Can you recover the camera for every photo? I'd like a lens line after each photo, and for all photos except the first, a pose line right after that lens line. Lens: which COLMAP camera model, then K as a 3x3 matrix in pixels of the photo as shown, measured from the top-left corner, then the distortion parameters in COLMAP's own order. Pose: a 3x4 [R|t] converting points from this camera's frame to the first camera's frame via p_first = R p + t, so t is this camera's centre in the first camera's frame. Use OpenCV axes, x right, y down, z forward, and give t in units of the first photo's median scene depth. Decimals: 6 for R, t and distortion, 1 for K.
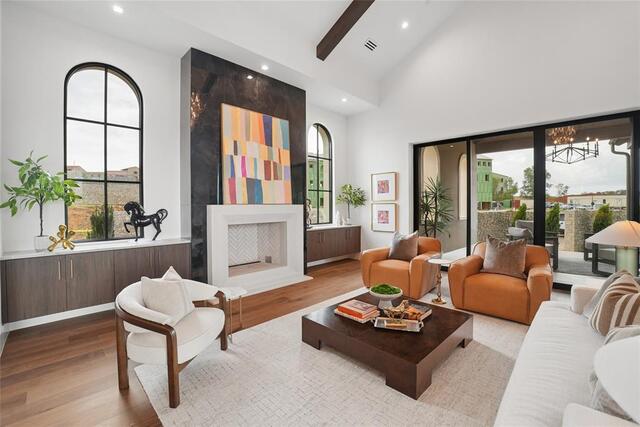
lens RADIAL K [[269.7, 0, 319.8], [0, 269.7, 202.8], [0, 0, 1]] dist [-0.020588, -0.000523]
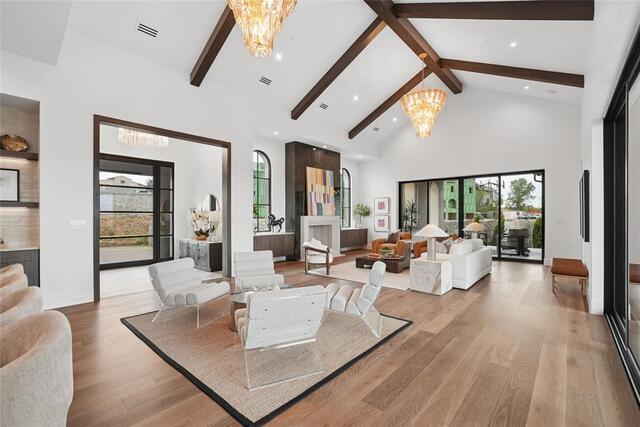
lens RADIAL K [[269.7, 0, 319.4], [0, 269.7, 216.8], [0, 0, 1]] dist [-0.020588, -0.000523]
pose [[0.999229, 0.002125, 0.039191, -0.274828], [-0.002587, 0.999928, 0.011751, -0.007618], [-0.039163, -0.011843, 0.999163, -0.849759]]
